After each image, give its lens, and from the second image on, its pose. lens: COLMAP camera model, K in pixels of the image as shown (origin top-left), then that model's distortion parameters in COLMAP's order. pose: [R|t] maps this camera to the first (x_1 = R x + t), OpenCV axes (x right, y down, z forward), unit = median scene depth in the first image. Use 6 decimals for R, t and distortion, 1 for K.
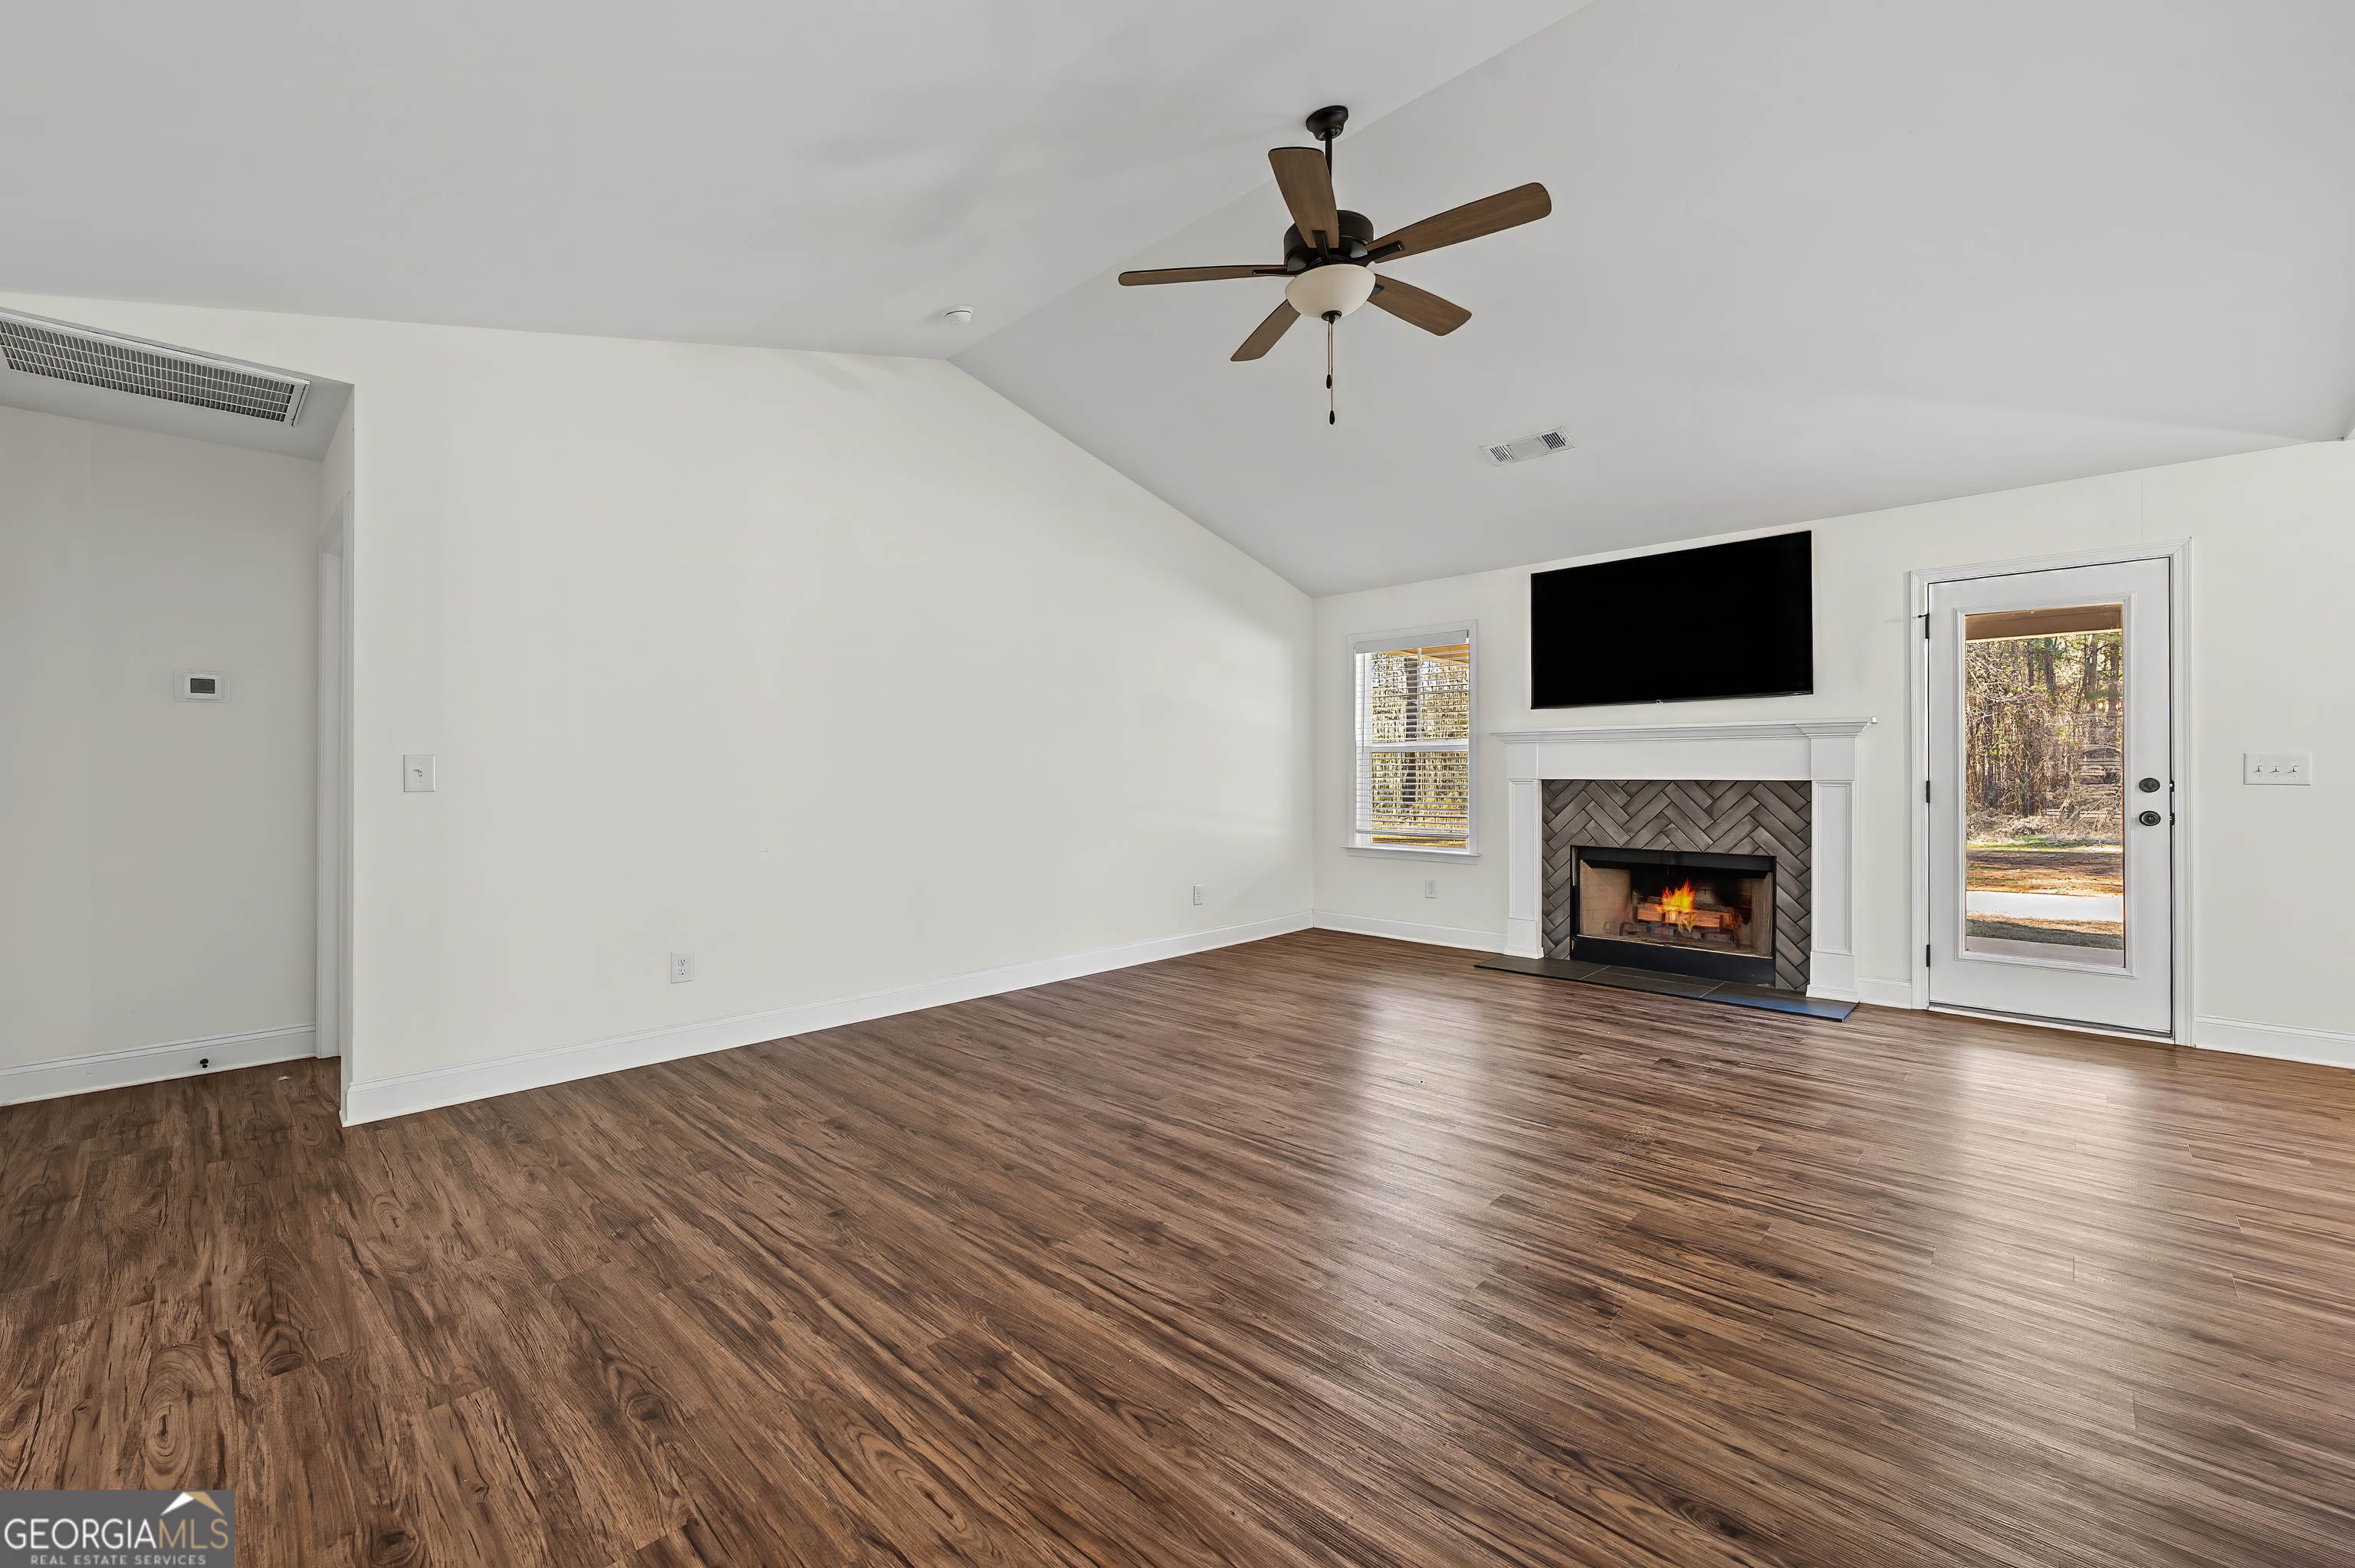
lens RADIAL K [[945.6, 0, 1191.5], [0, 945.6, 776.4], [0, 0, 1]] dist [0.003067, -0.000230]
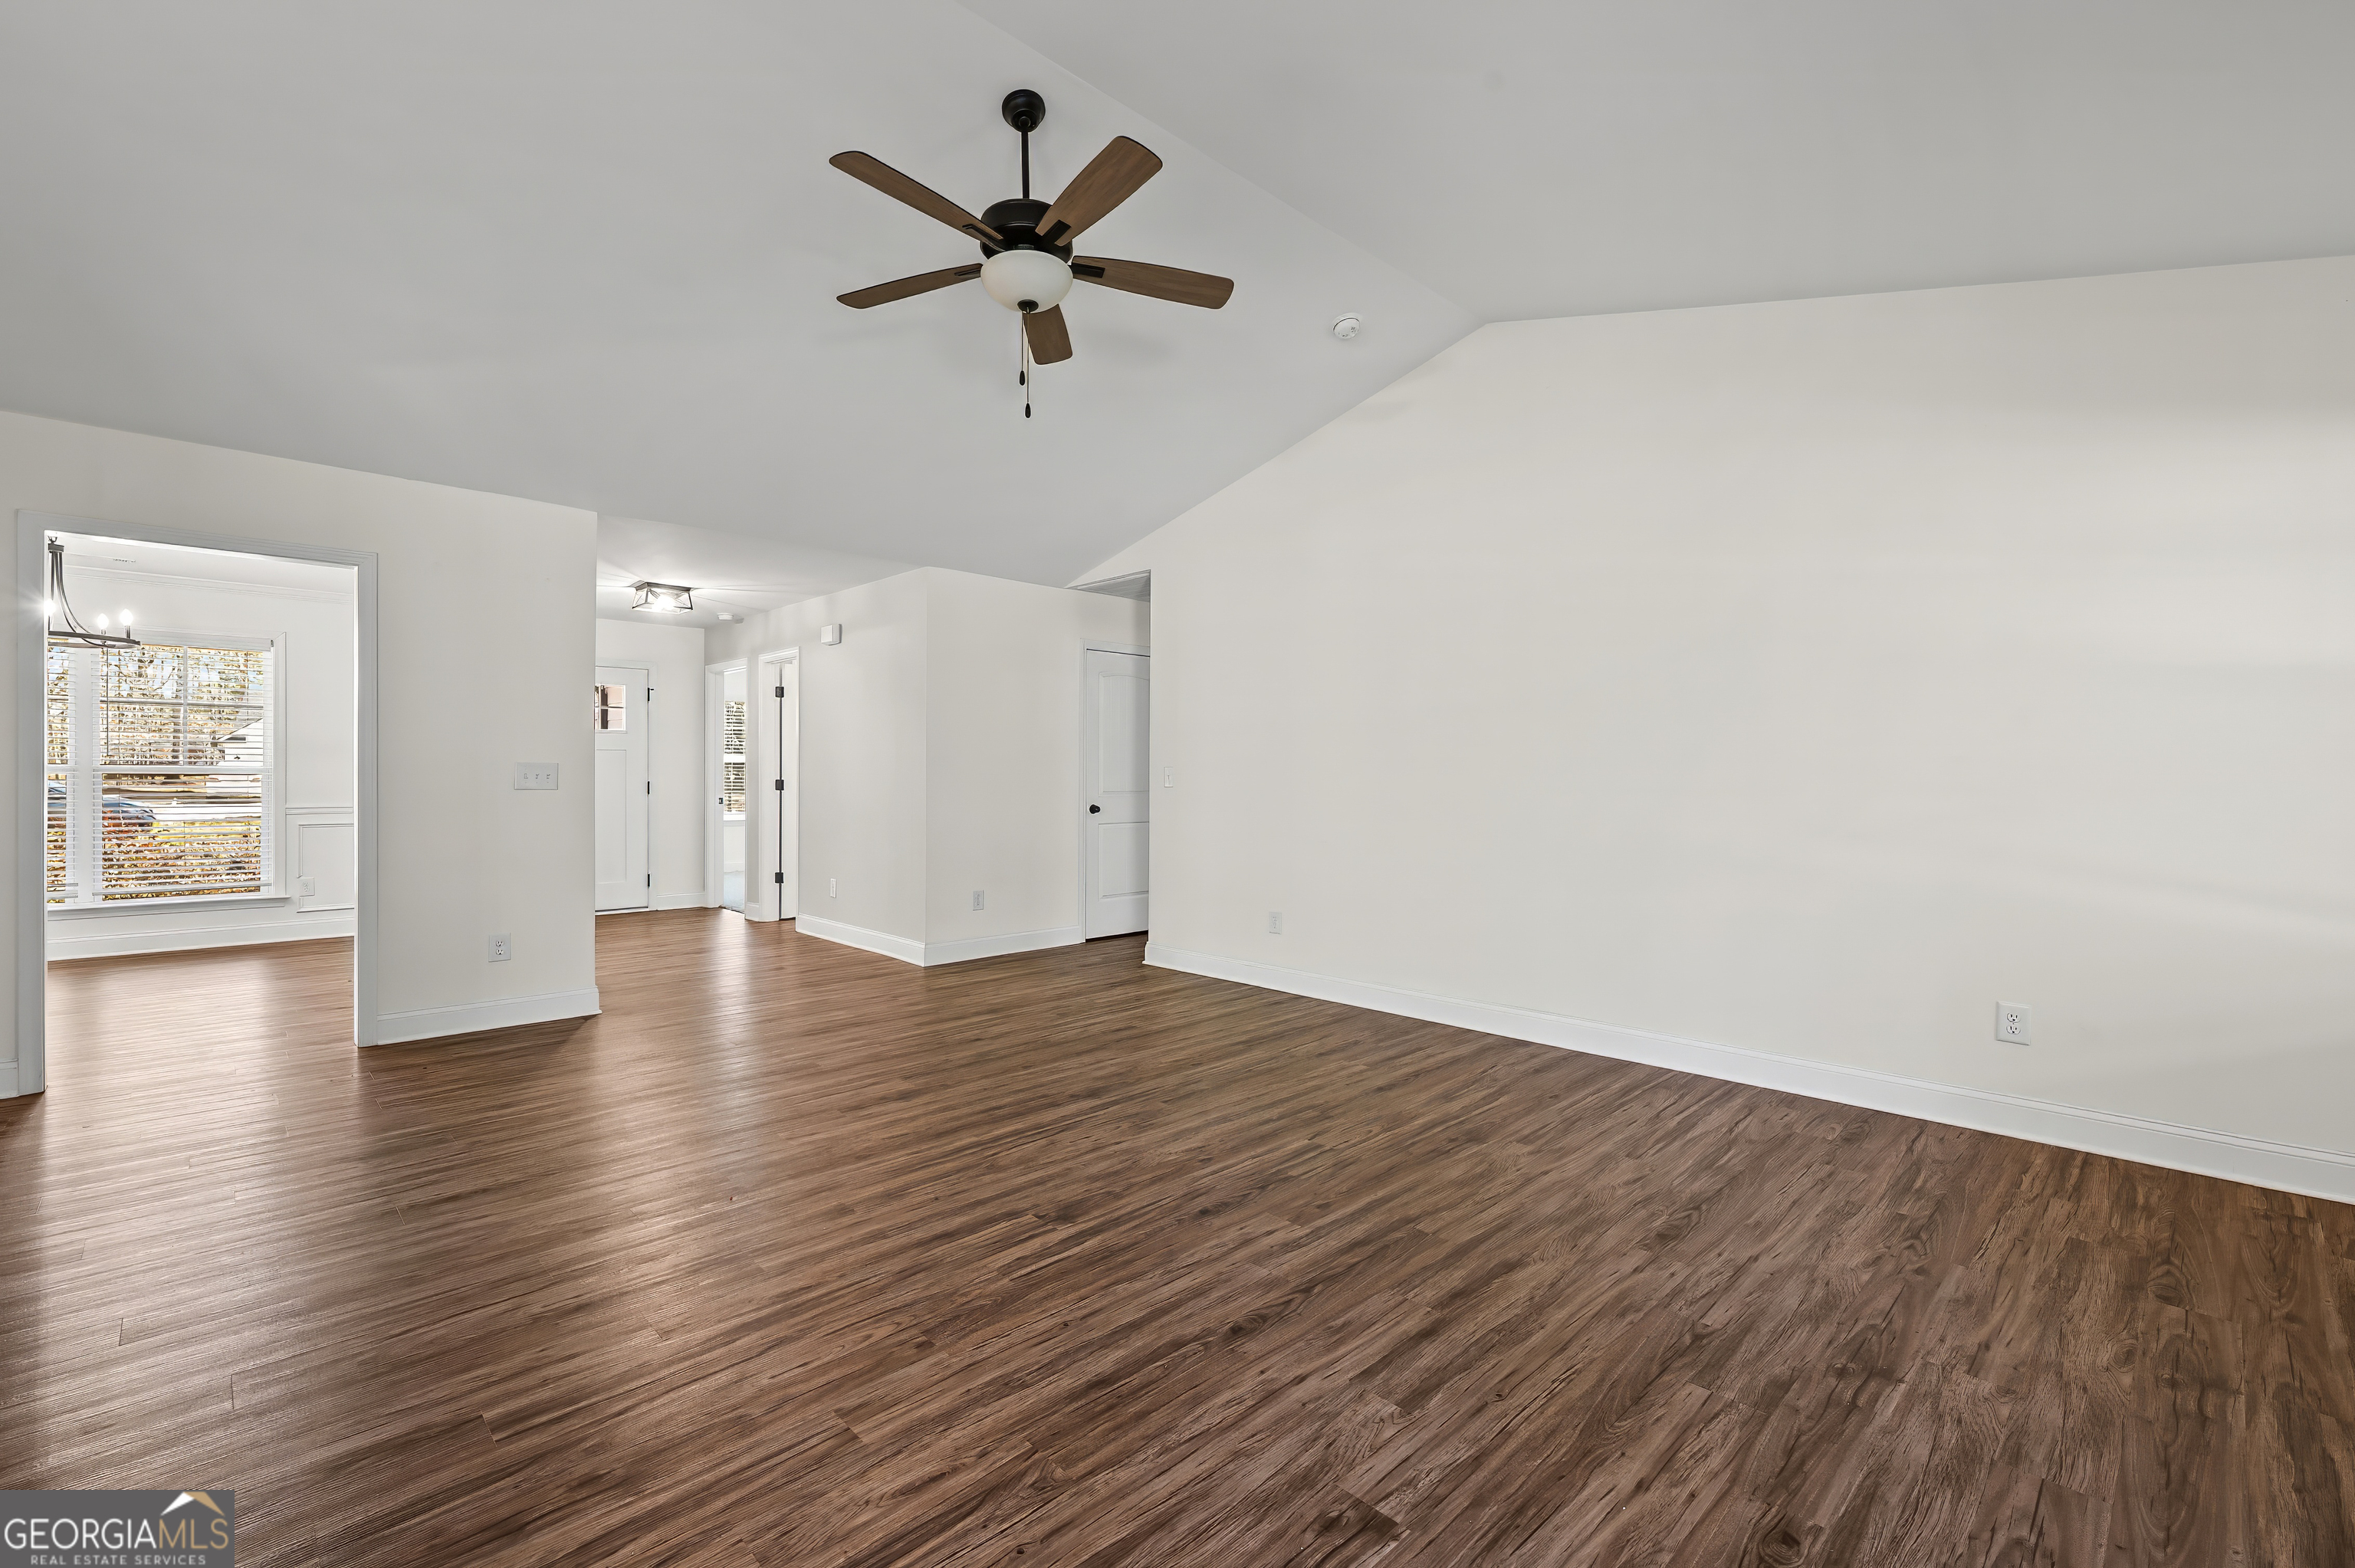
lens RADIAL K [[1023.3, 0, 1179.3], [0, 1023.3, 767.2], [0, 0, 1]] dist [0.008905, -0.000913]
pose [[-0.051429, -0.005224, -0.998663, 1.128065], [-0.004334, 0.999978, -0.005008, -0.013506], [0.998667, 0.004071, -0.051450, 1.136576]]
